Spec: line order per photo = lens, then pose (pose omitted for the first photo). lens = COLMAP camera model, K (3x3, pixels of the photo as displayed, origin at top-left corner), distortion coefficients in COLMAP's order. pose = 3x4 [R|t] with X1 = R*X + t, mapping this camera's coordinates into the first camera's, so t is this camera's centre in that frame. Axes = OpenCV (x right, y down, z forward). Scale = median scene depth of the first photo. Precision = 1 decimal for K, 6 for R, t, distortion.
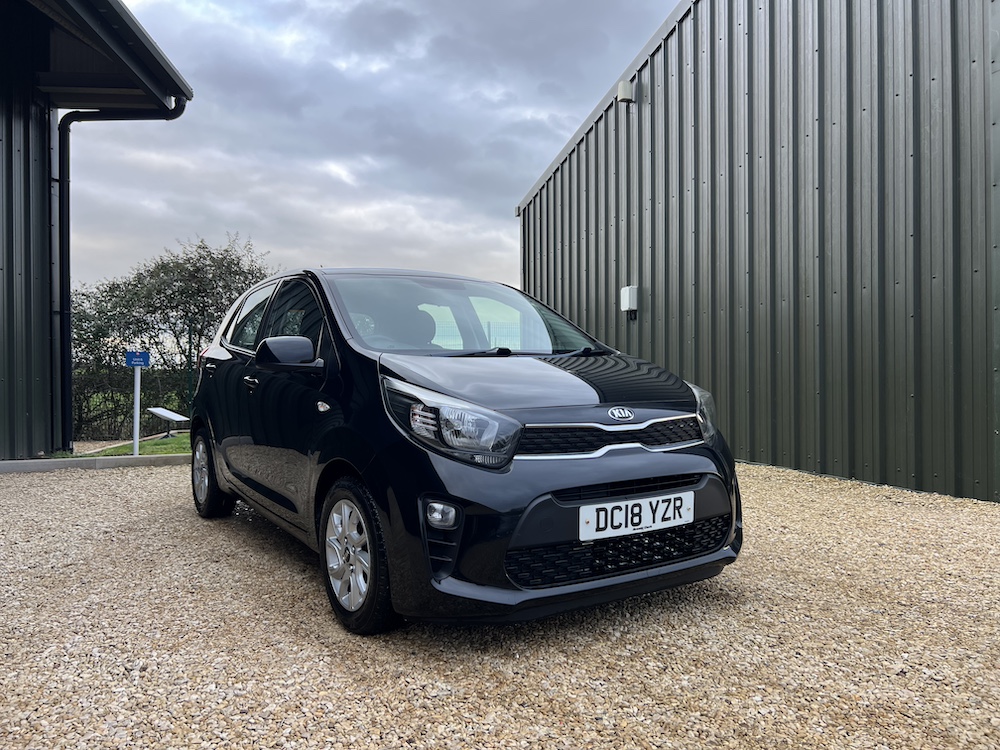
lens RADIAL K [[749.3, 0, 500.4], [0, 749.3, 380.6], [0, 0, 1]] dist [0.054267, -0.058996]
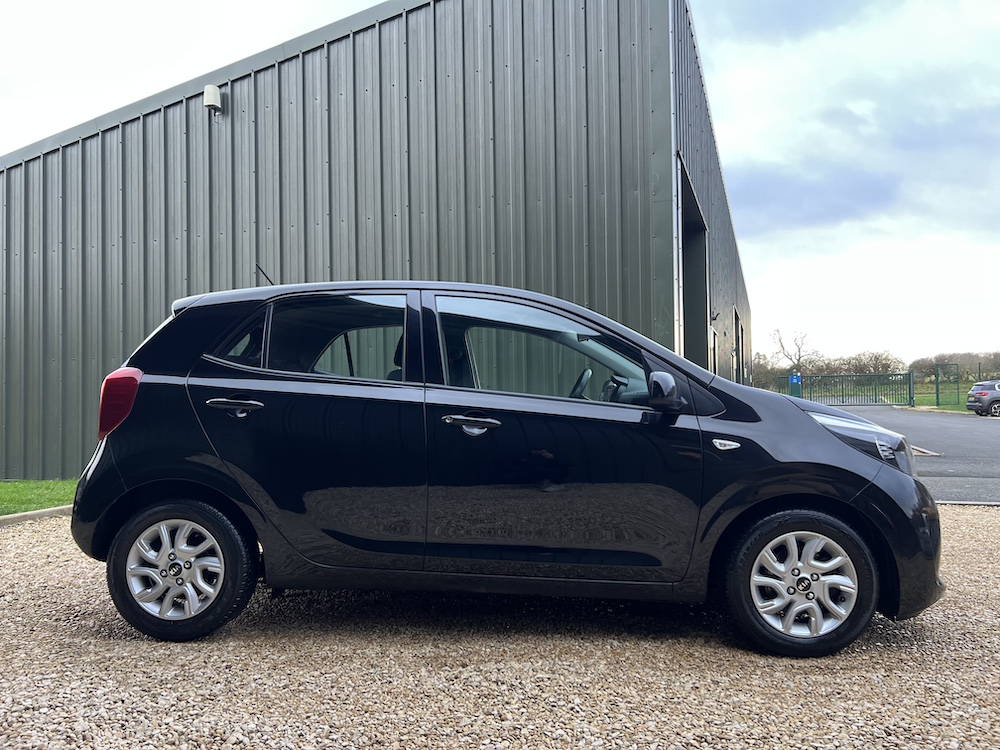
lens RADIAL K [[749.7, 0, 498.5], [0, 749.7, 381.6], [0, 0, 1]] dist [0.047418, -0.051781]
pose [[0.599661, 0.020450, 0.799993, -1.299937], [0.011879, 0.999336, -0.034450, -0.019002], [-0.800166, 0.030161, 0.599019, 0.704224]]
